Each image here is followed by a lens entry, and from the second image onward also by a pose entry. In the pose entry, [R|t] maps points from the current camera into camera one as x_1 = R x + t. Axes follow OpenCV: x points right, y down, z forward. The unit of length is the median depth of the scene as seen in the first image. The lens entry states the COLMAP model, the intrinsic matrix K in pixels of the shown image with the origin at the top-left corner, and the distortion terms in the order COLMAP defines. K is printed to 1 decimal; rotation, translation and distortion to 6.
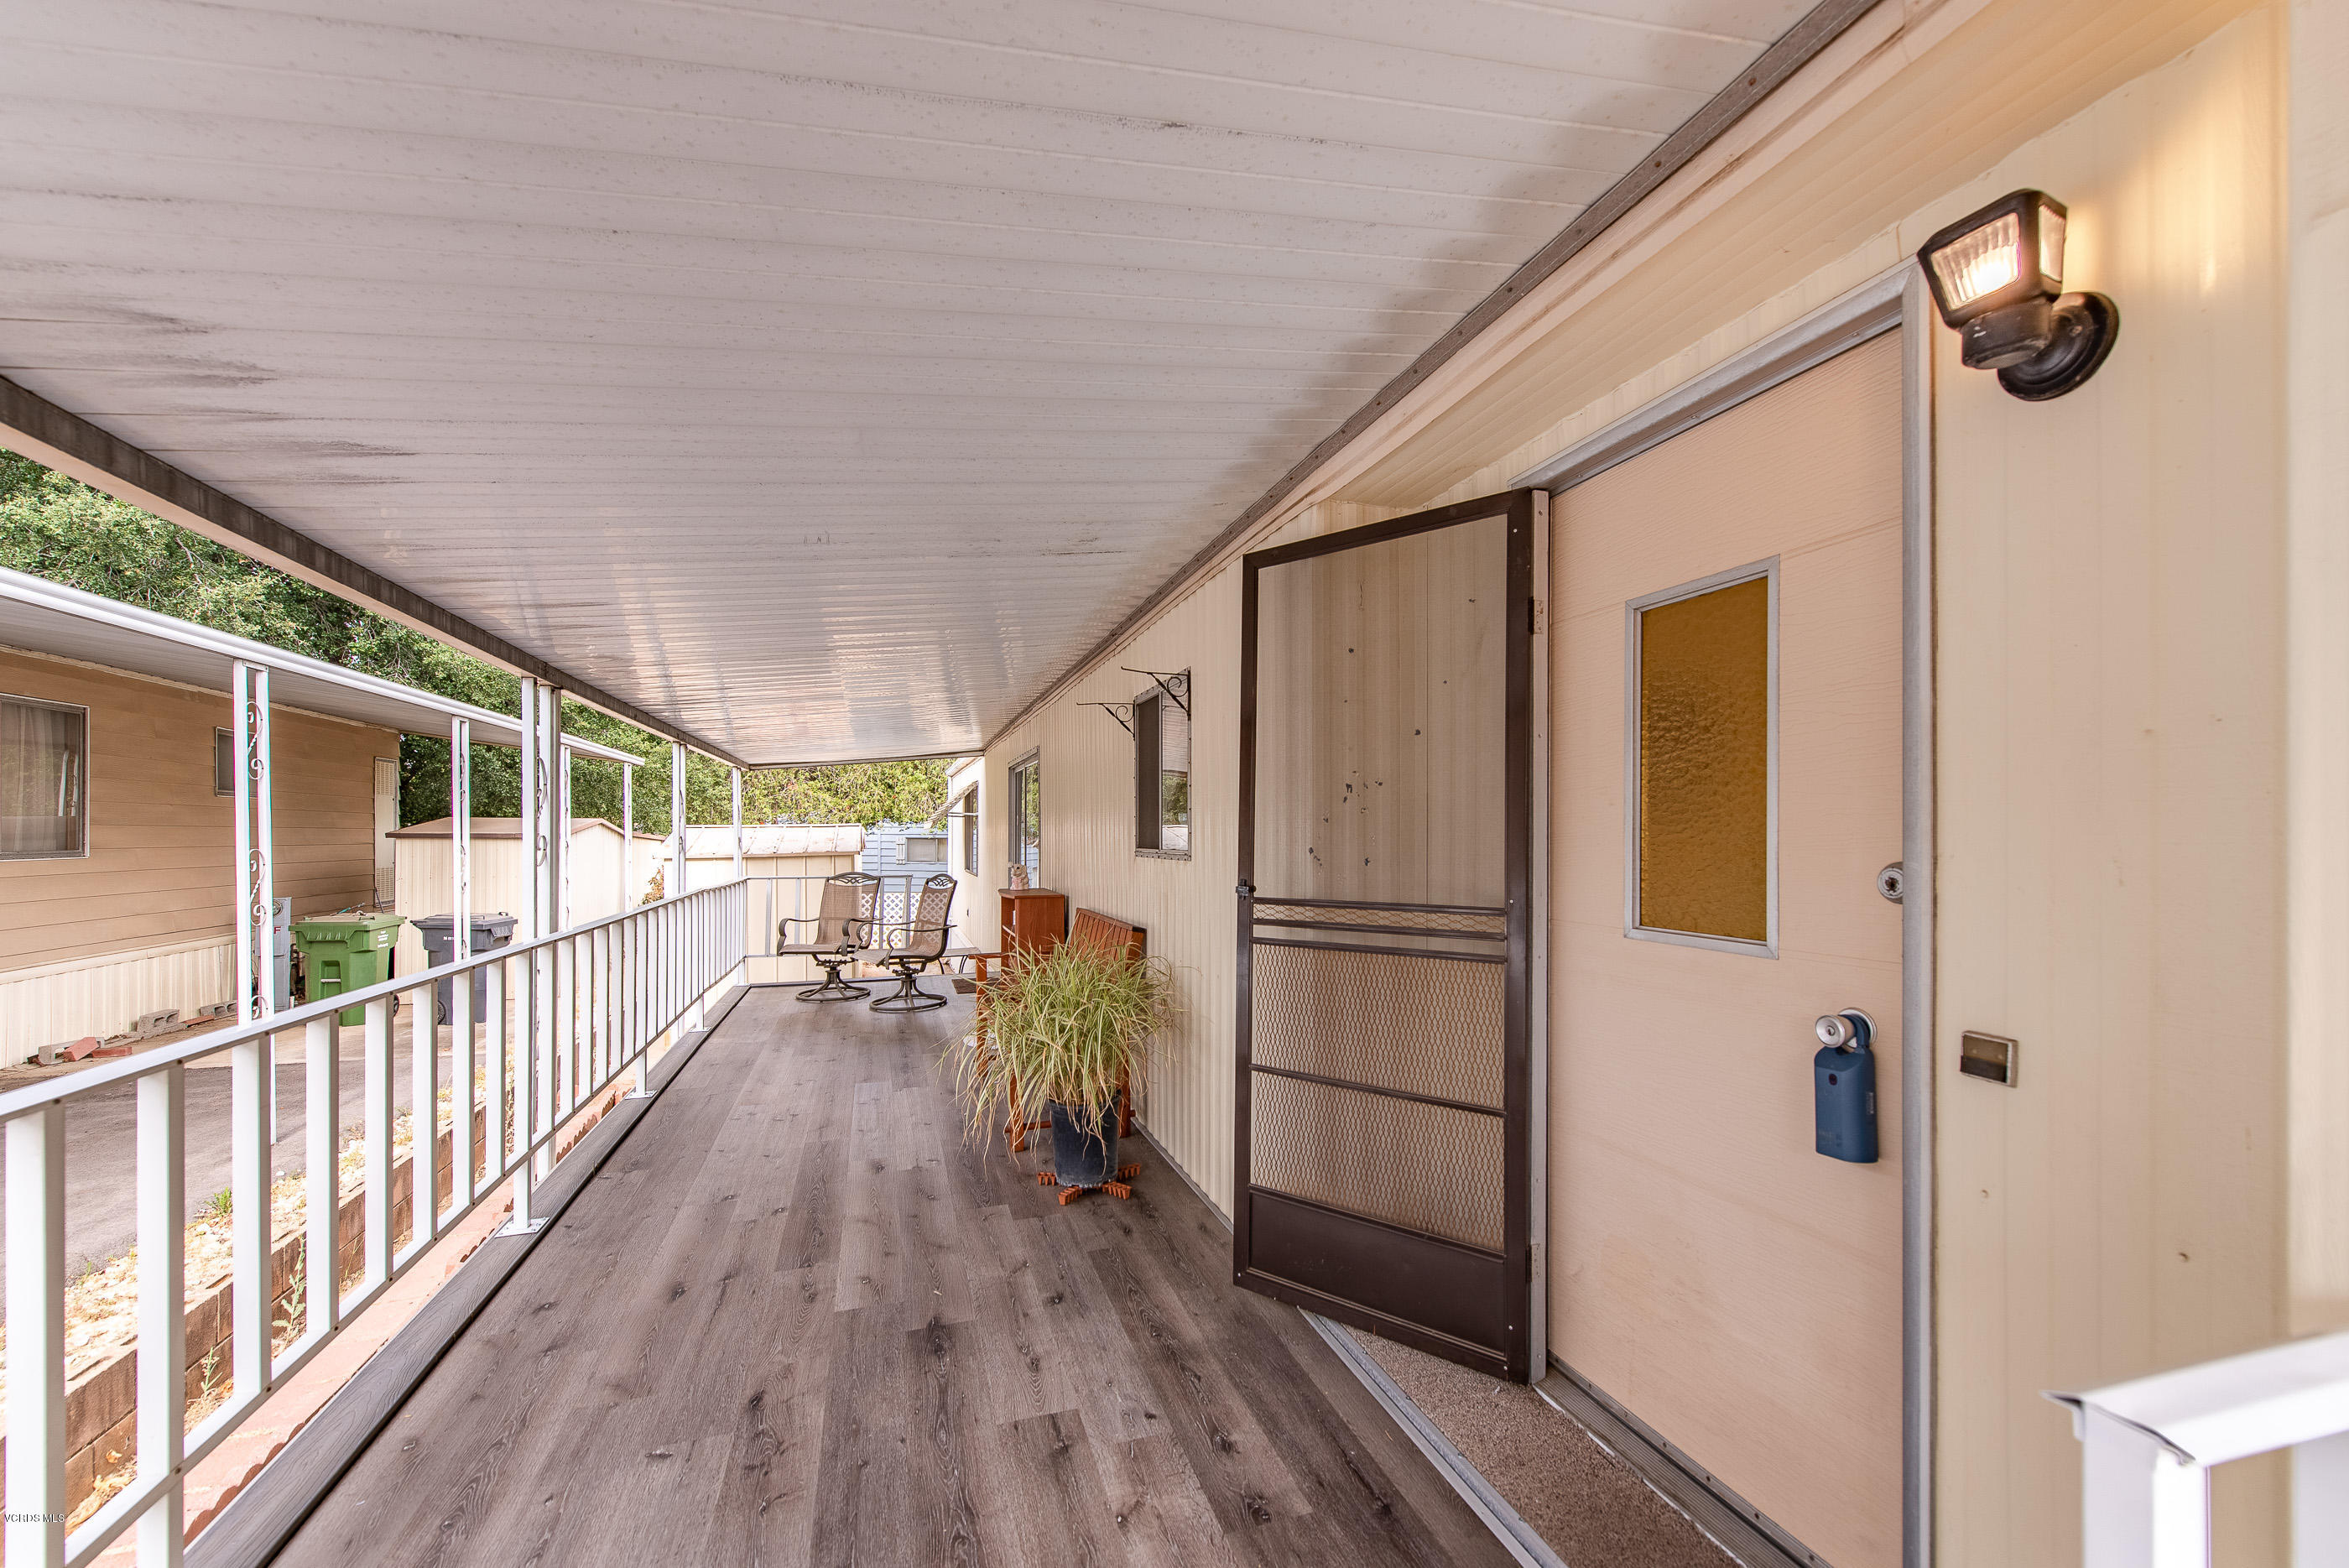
lens RADIAL K [[930.2, 0, 1167.9], [0, 930.2, 829.0], [0, 0, 1]] dist [0.014120, -0.002265]
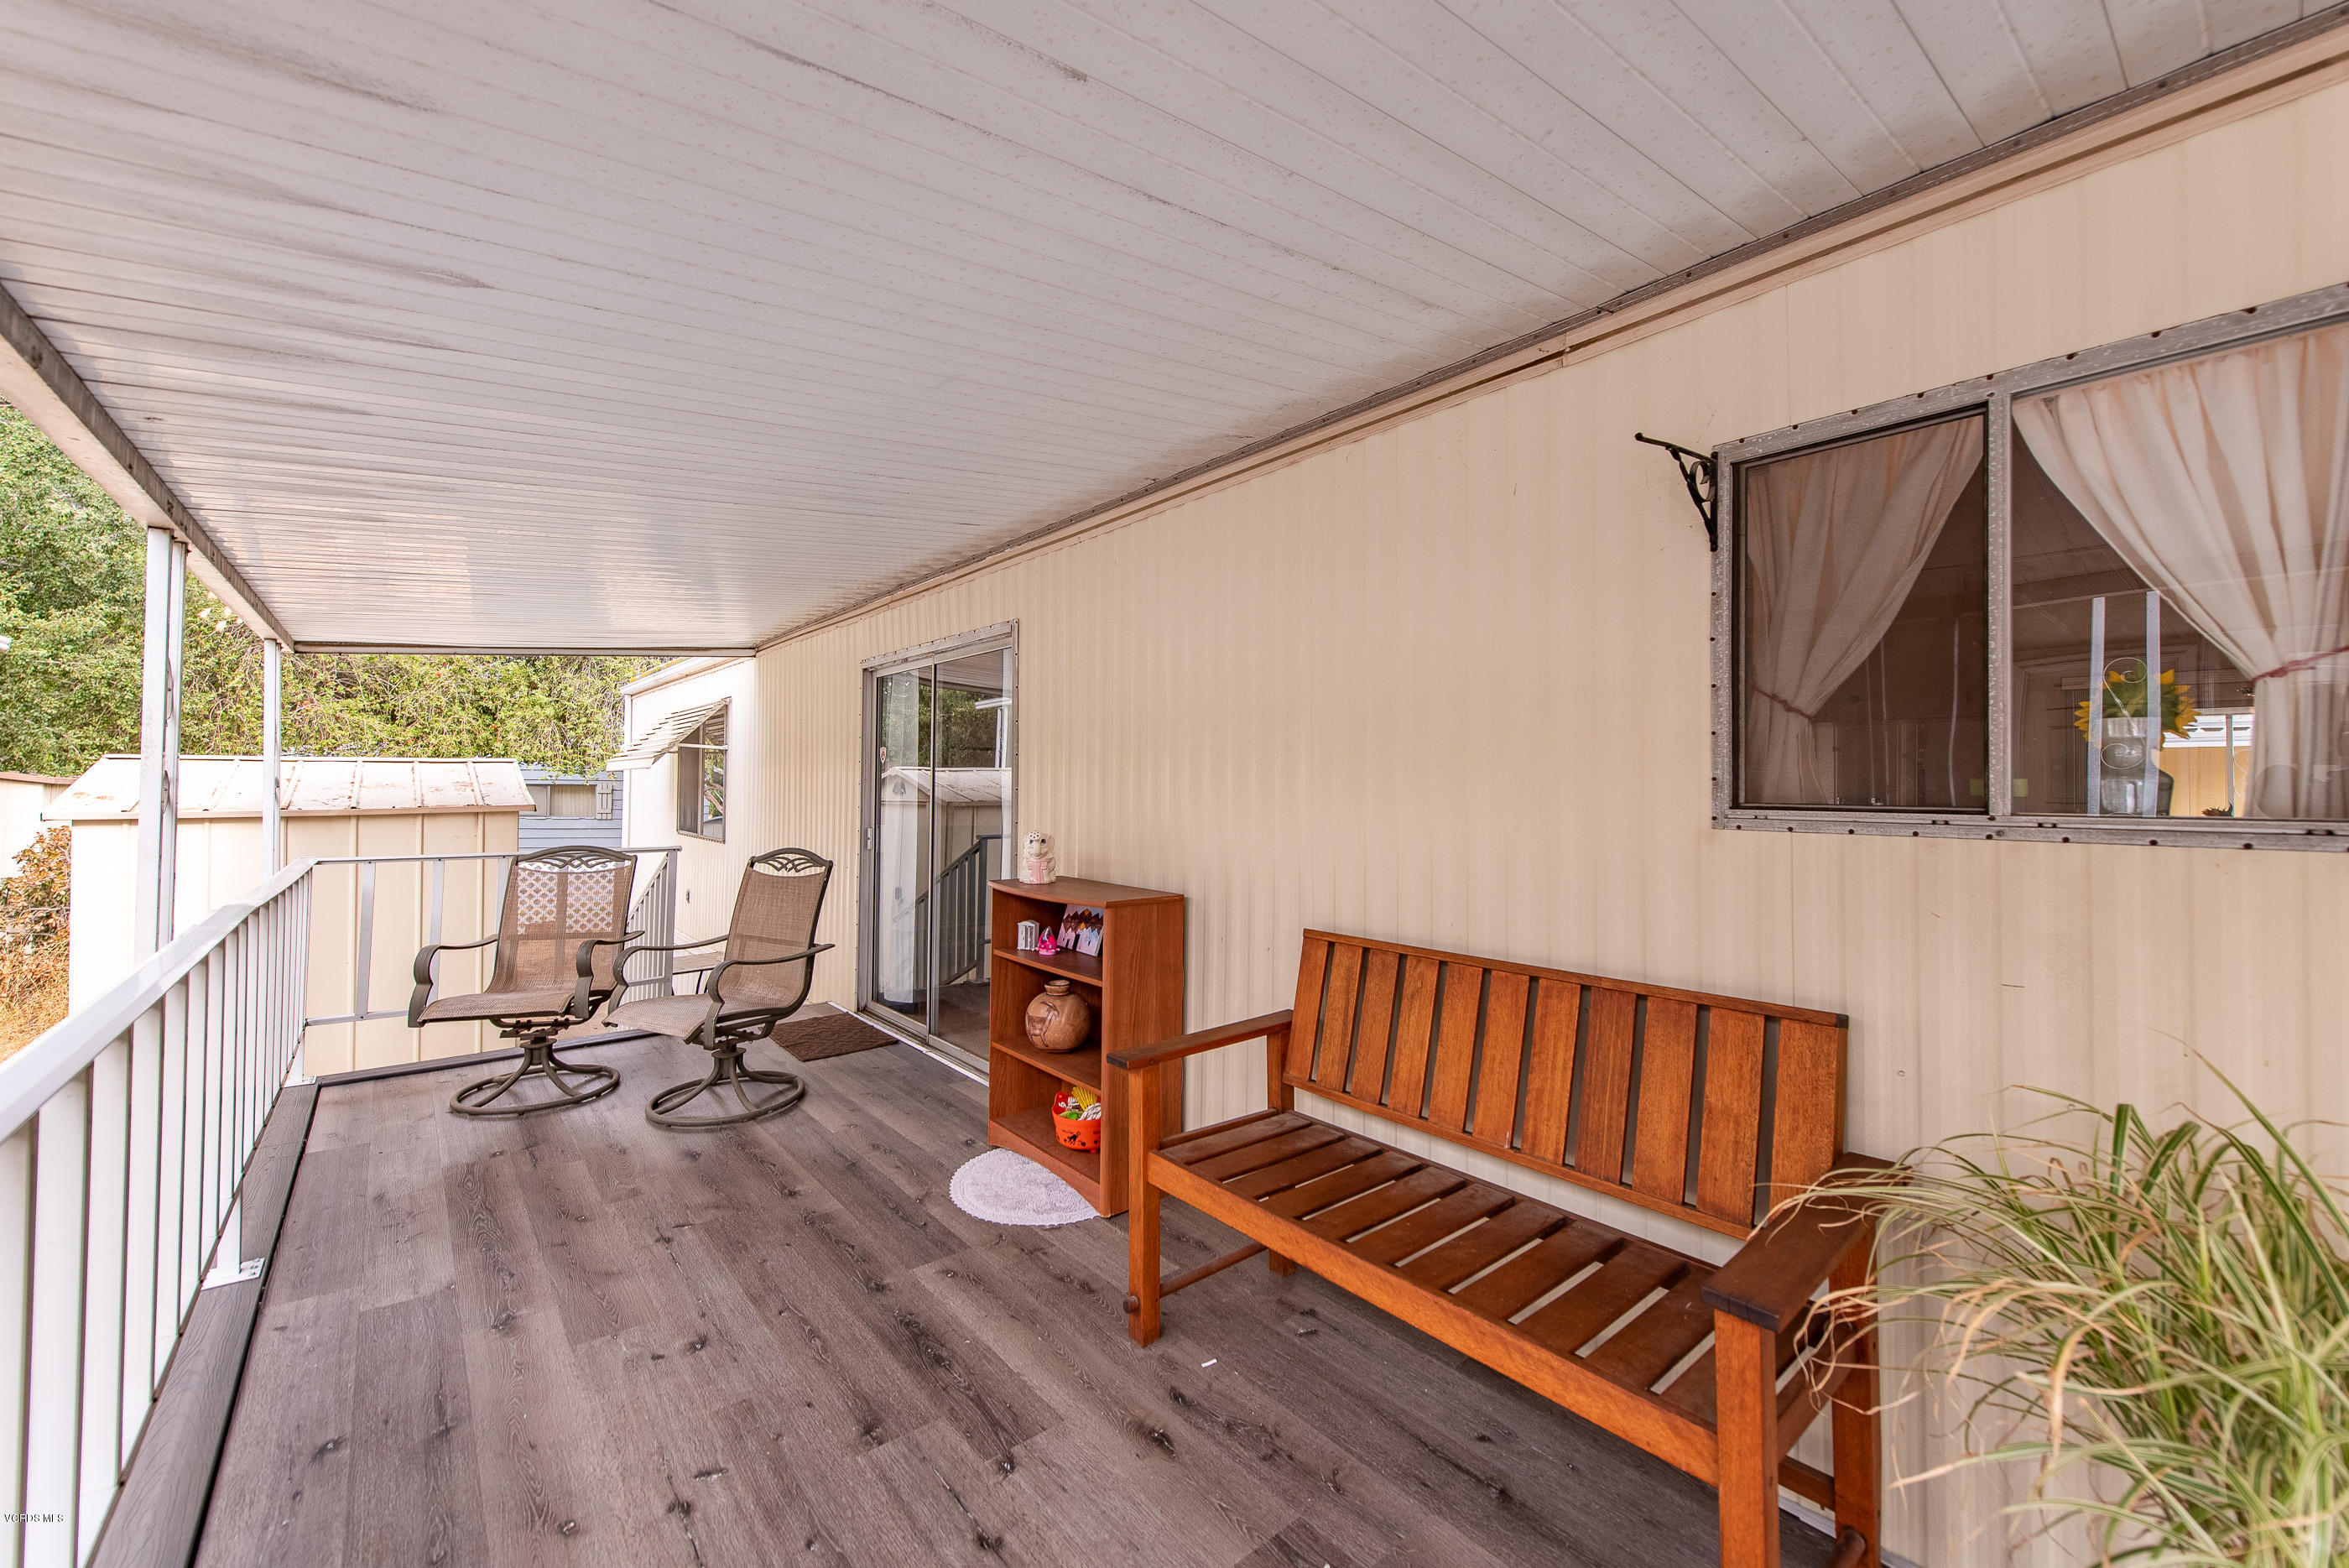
lens RADIAL K [[930.2, 0, 1183.3], [0, 930.2, 781.5], [0, 0, 1]] dist [0.014120, -0.002265]
pose [[0.924623, 0.008499, 0.380790, -0.231670], [-0.009564, 0.999954, 0.000906, 0.006380], [-0.380764, -0.004479, 0.924661, 0.398718]]
